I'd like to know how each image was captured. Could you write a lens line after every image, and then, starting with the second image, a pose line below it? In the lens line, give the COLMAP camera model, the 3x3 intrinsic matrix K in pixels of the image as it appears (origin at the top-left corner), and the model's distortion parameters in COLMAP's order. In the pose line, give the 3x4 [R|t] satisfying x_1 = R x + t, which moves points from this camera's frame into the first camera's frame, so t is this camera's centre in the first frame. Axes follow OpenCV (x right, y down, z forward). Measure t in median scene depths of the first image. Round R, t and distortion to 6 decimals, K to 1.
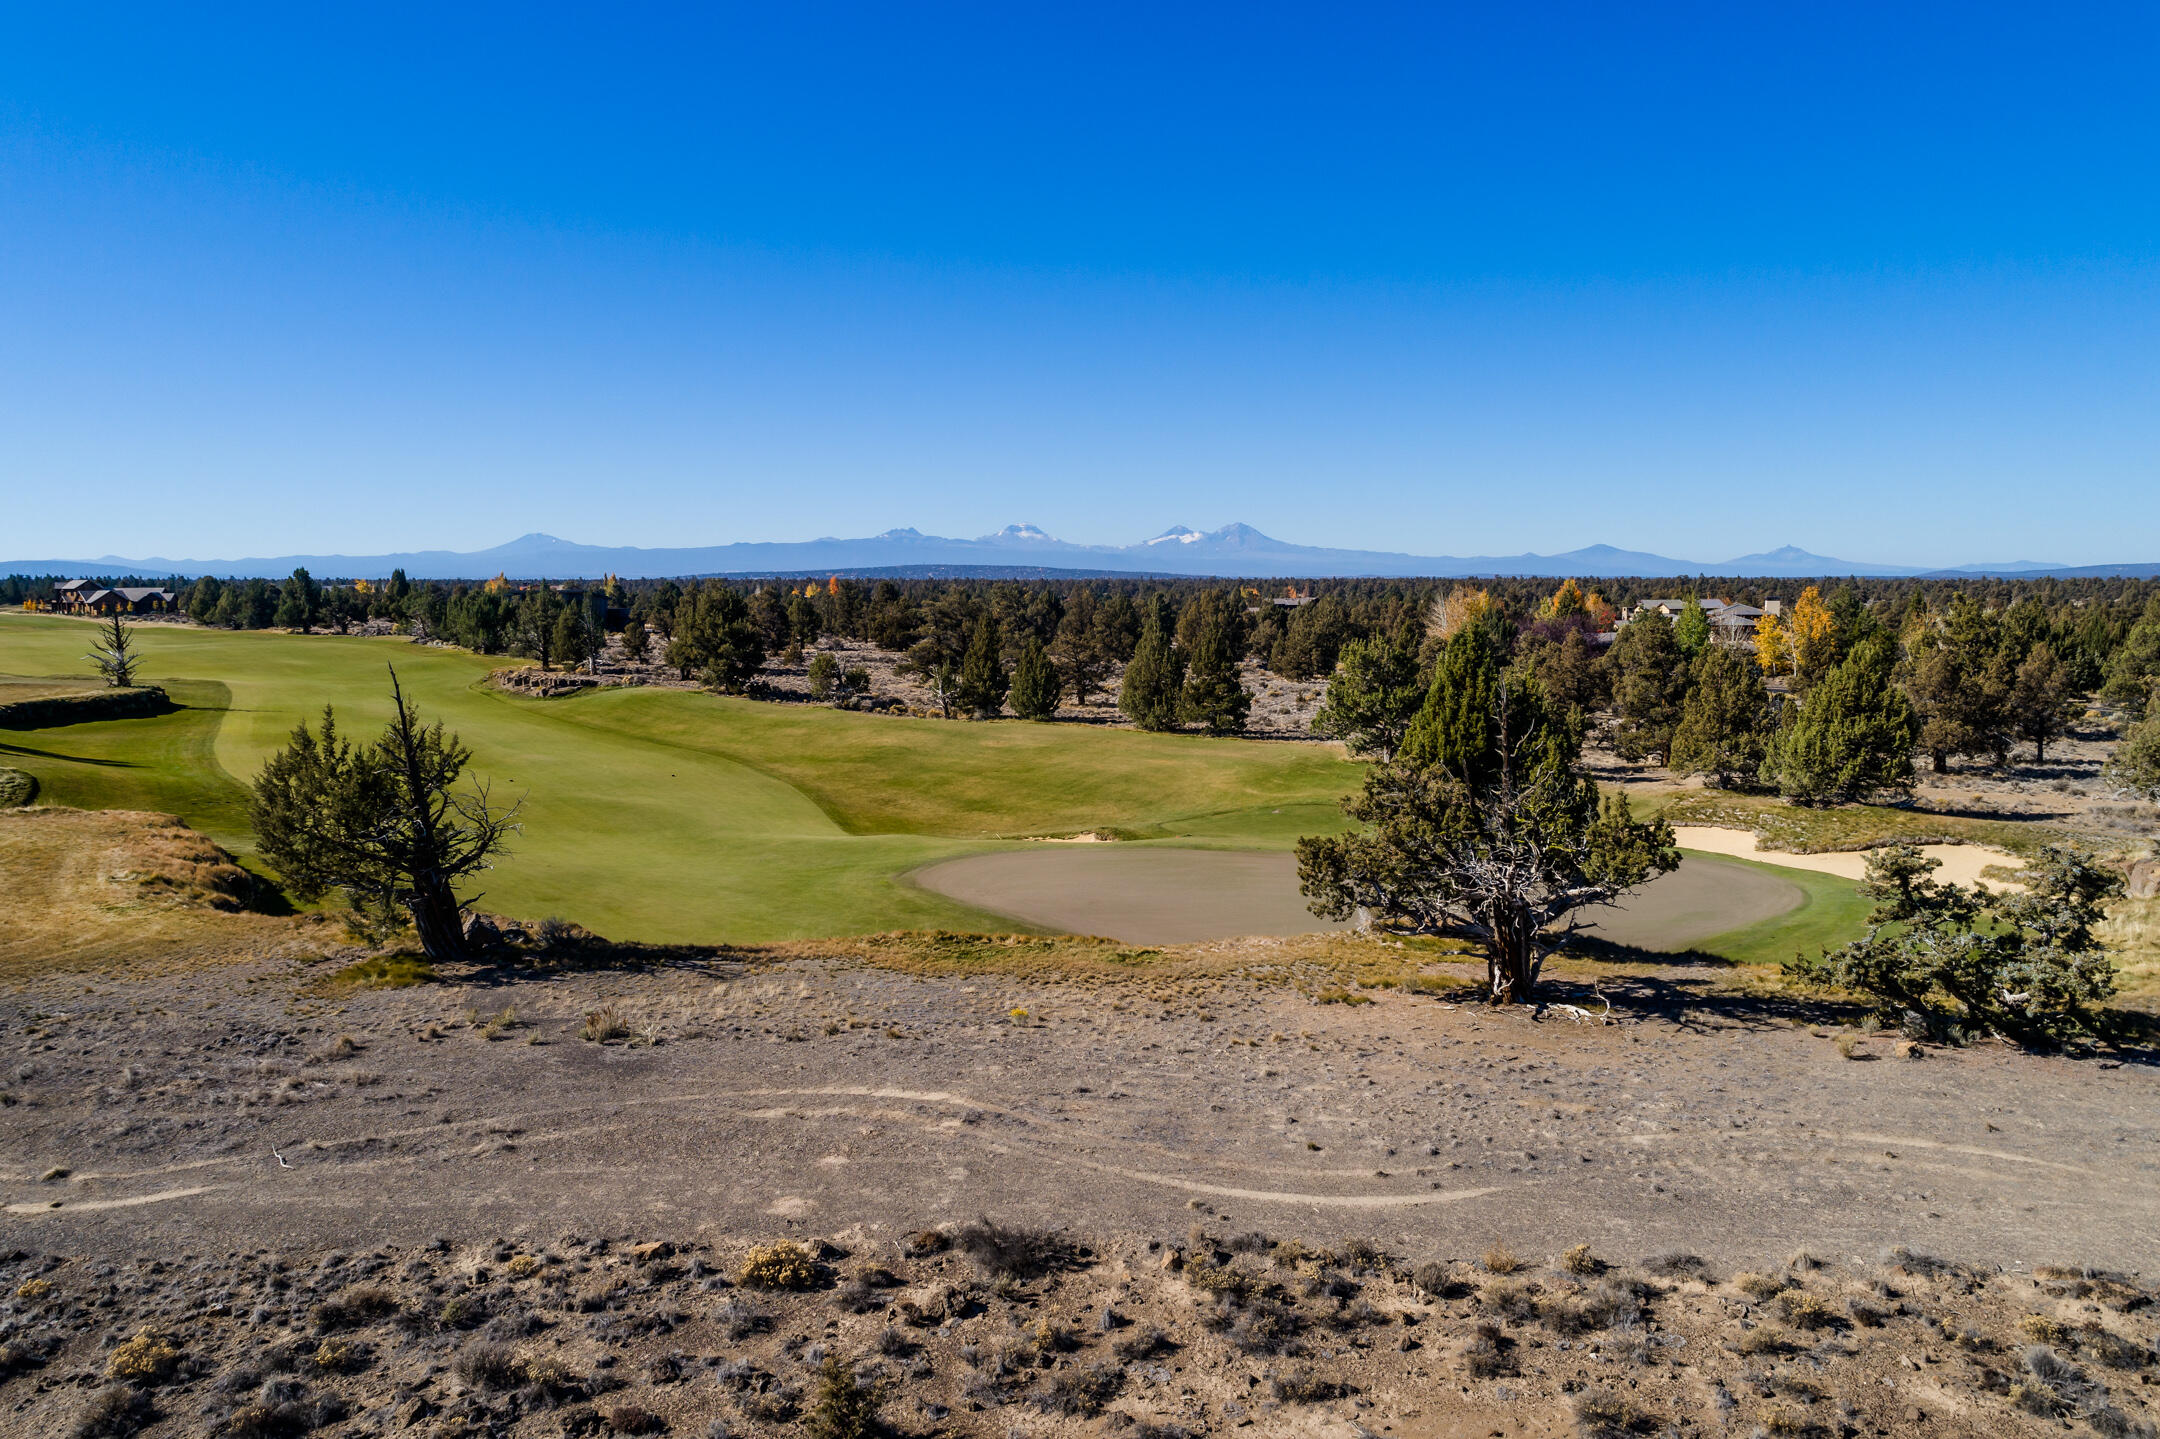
lens RADIAL K [[1446.6, 0, 1084.3], [0, 1446.6, 721.9], [0, 0, 1]] dist [-0.007389, 0.007819]
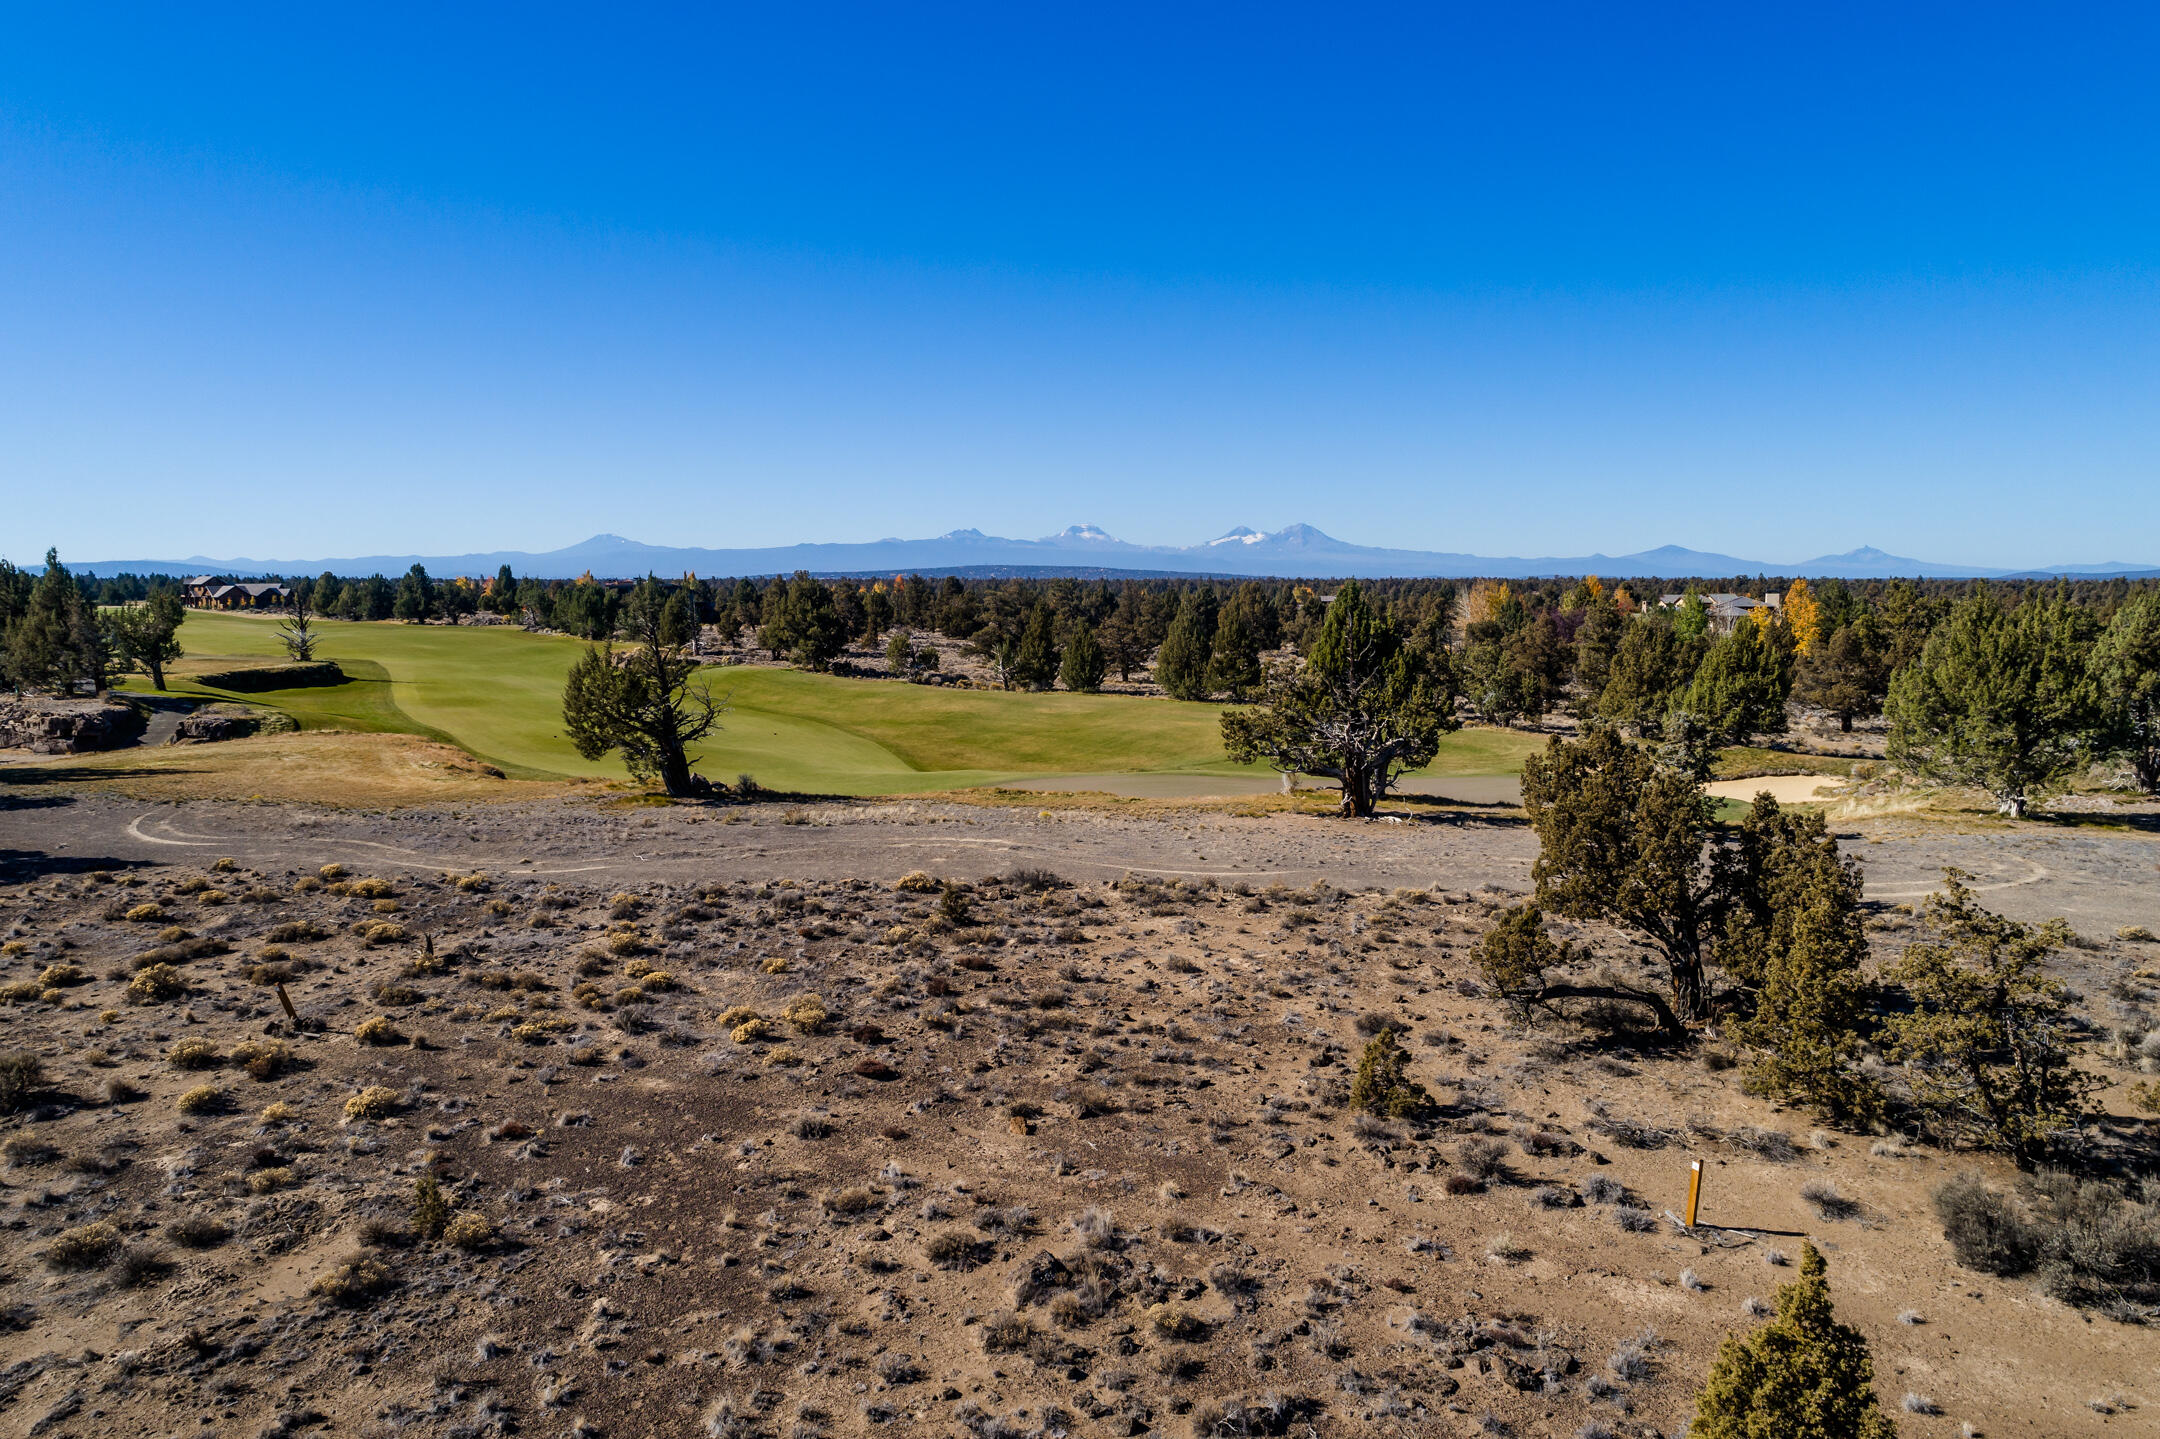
lens RADIAL K [[1446.6, 0, 1084.3], [0, 1446.6, 721.9], [0, 0, 1]] dist [-0.007389, 0.007819]
pose [[0.999095, 0.005154, -0.042223, 0.013702], [-0.005179, 0.999986, -0.000486, 0.019871], [0.042220, 0.000705, 0.999108, -0.128726]]
